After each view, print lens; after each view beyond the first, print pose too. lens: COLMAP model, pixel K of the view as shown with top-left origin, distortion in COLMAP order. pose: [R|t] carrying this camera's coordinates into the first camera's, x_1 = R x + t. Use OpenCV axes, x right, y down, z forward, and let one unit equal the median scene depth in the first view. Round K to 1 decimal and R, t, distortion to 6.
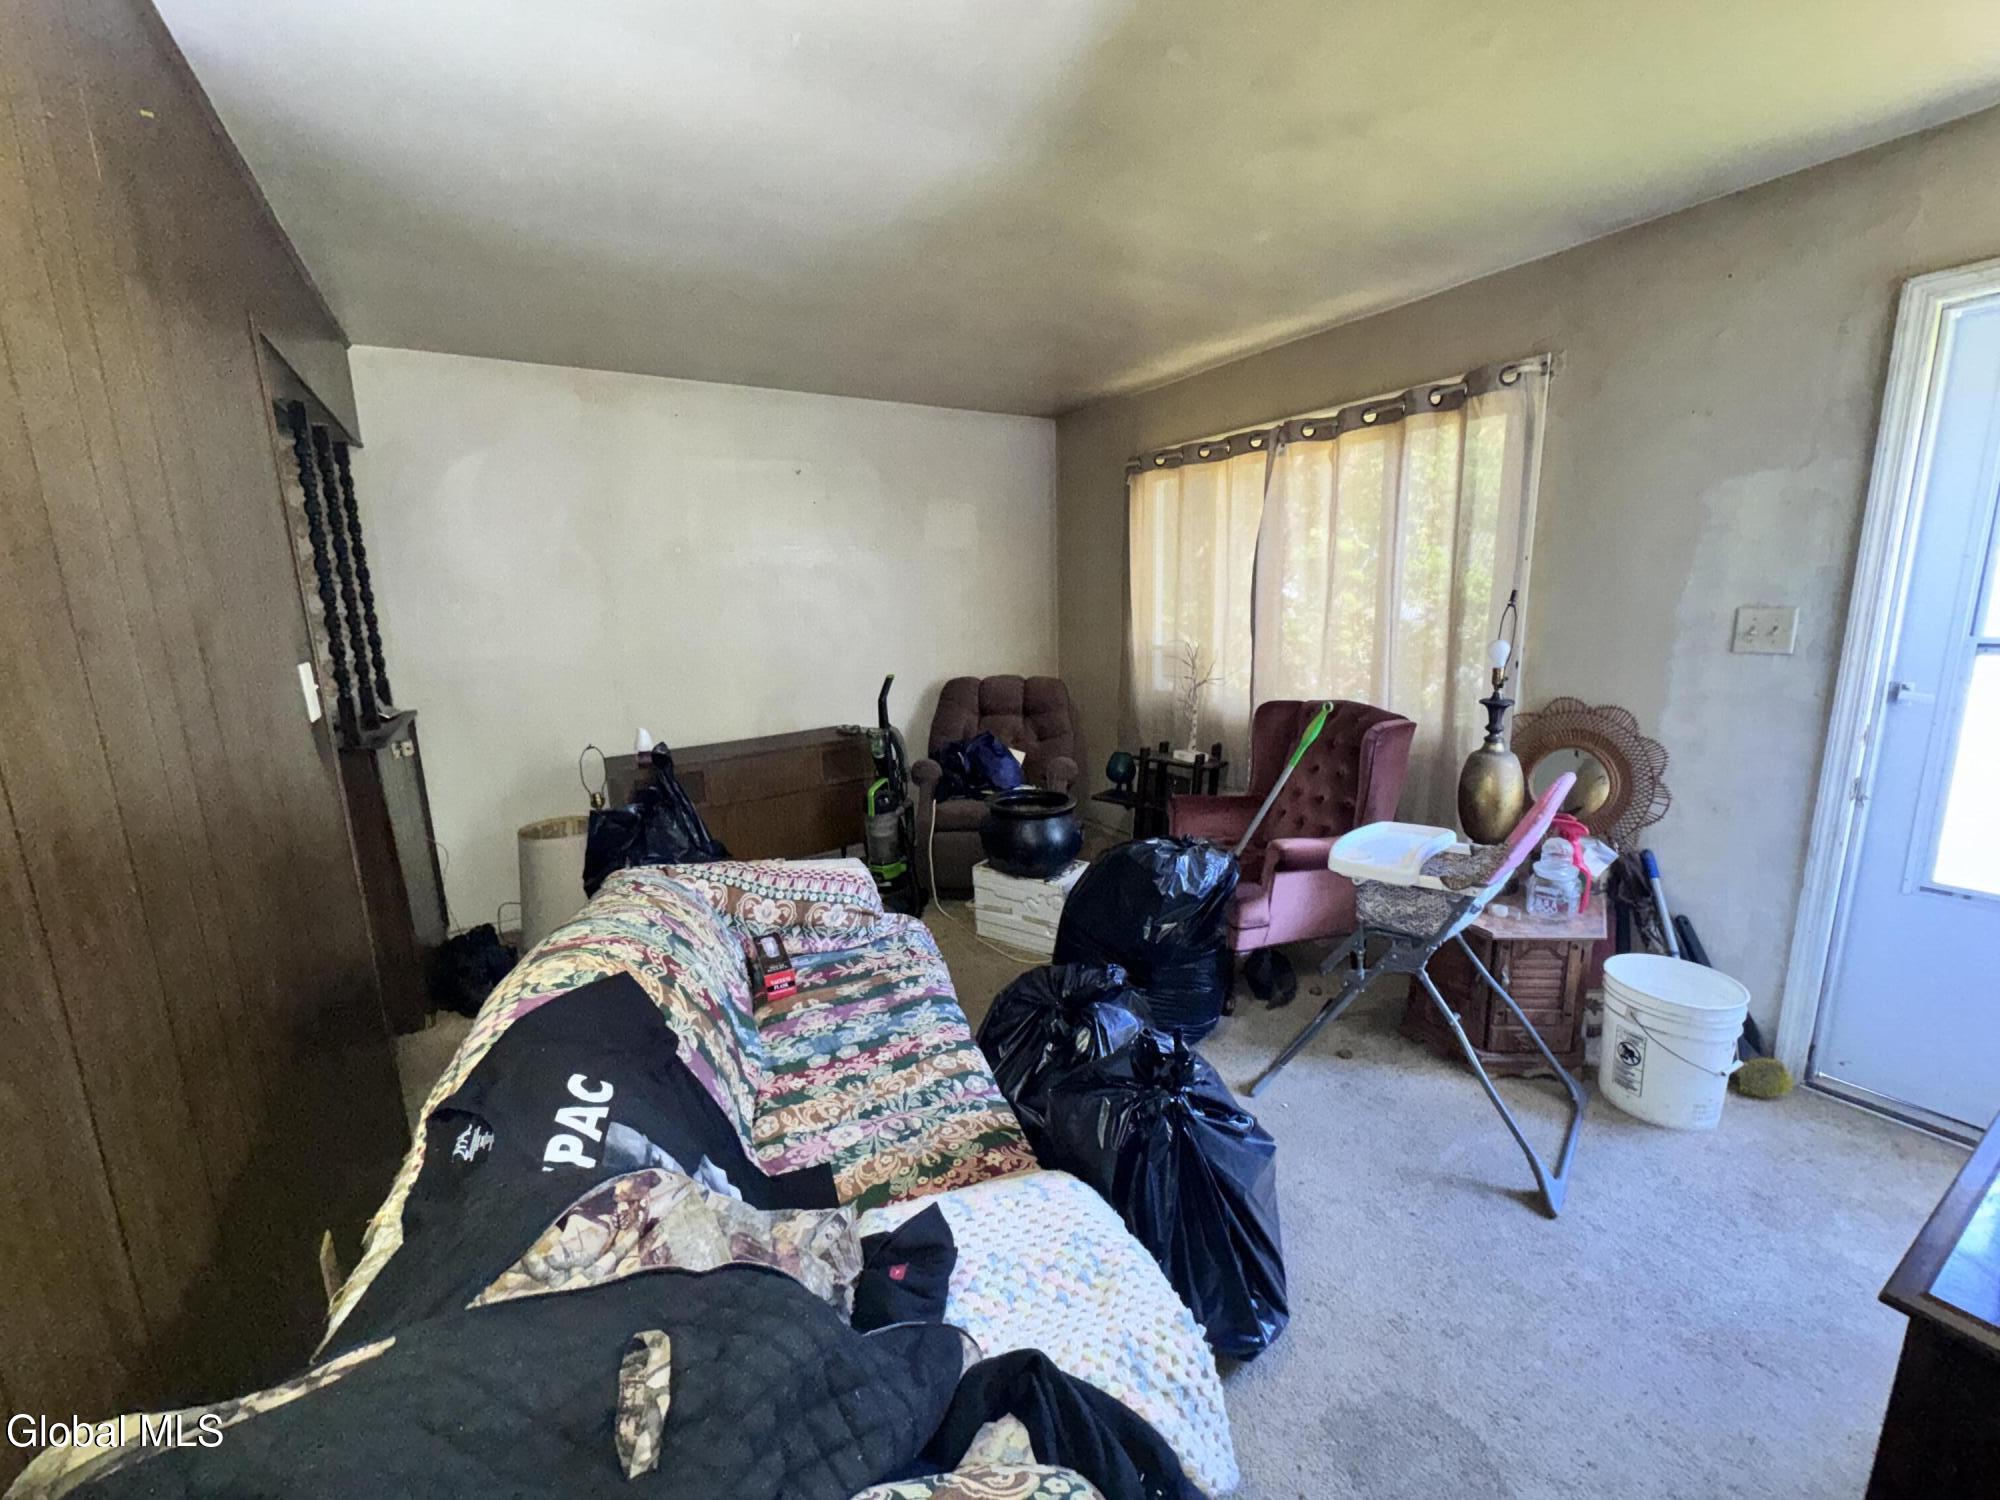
lens RADIAL K [[789.9, 0, 1000.0], [0, 789.9, 750.0], [0, 0, 1]] dist [0.000108, 0.000075]
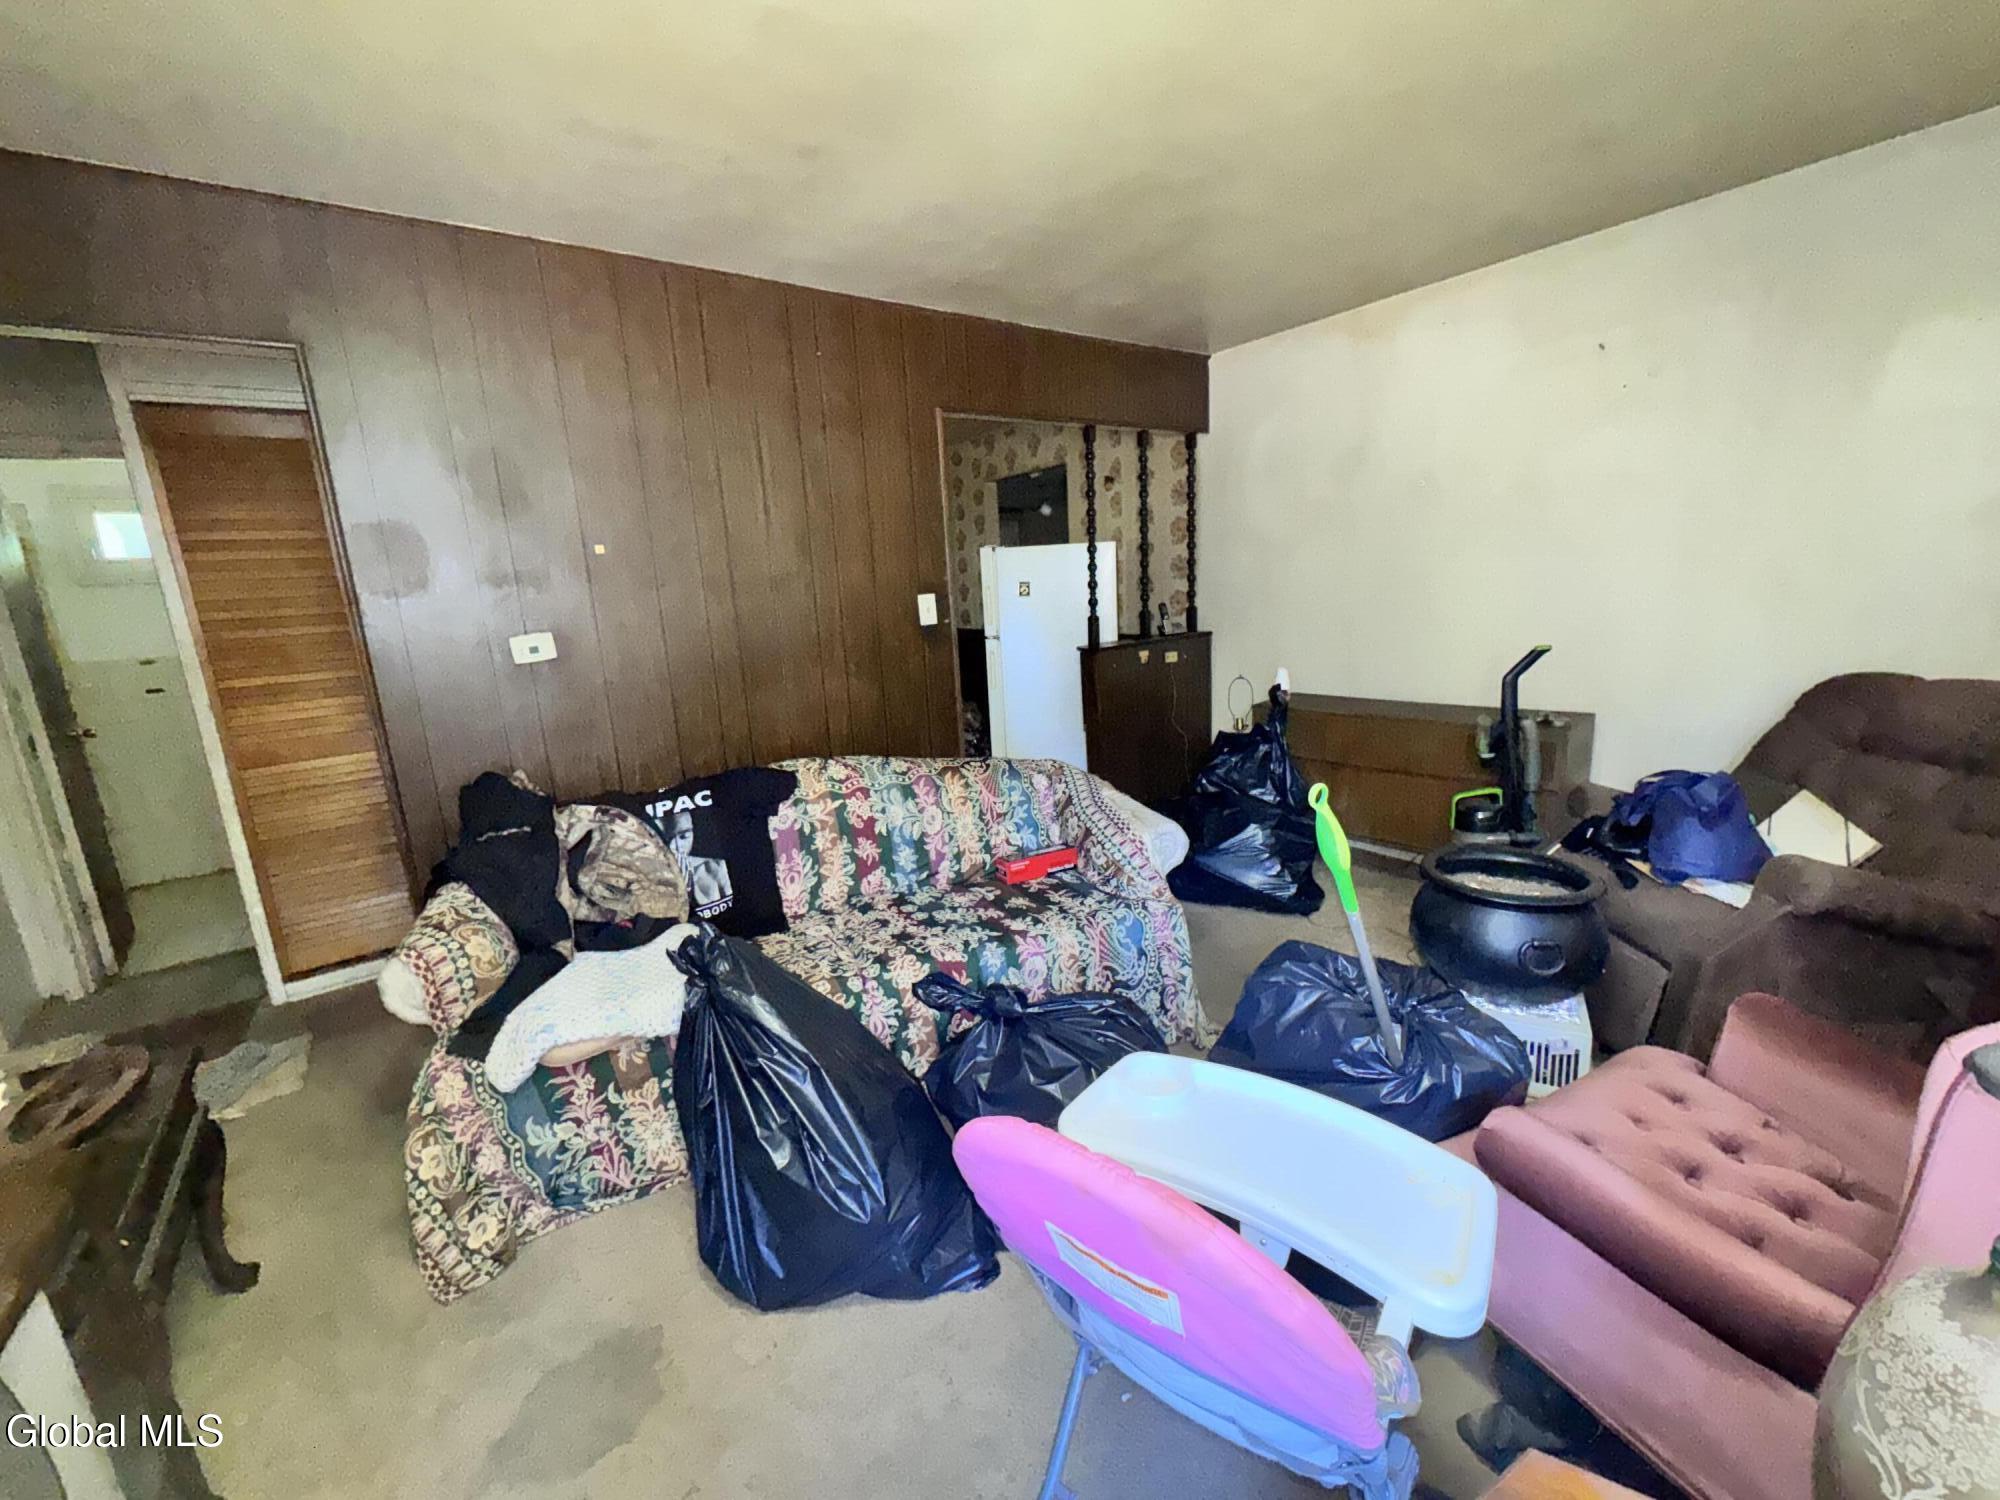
lens RADIAL K [[789.9, 0, 1000.0], [0, 789.9, 750.0], [0, 0, 1]] dist [0.000108, 0.000075]
pose [[0.091506, 0.240442, -0.966341, 0.942659], [-0.144748, 0.963317, 0.225983, -0.179717], [0.985228, 0.119197, 0.122953, 0.878291]]
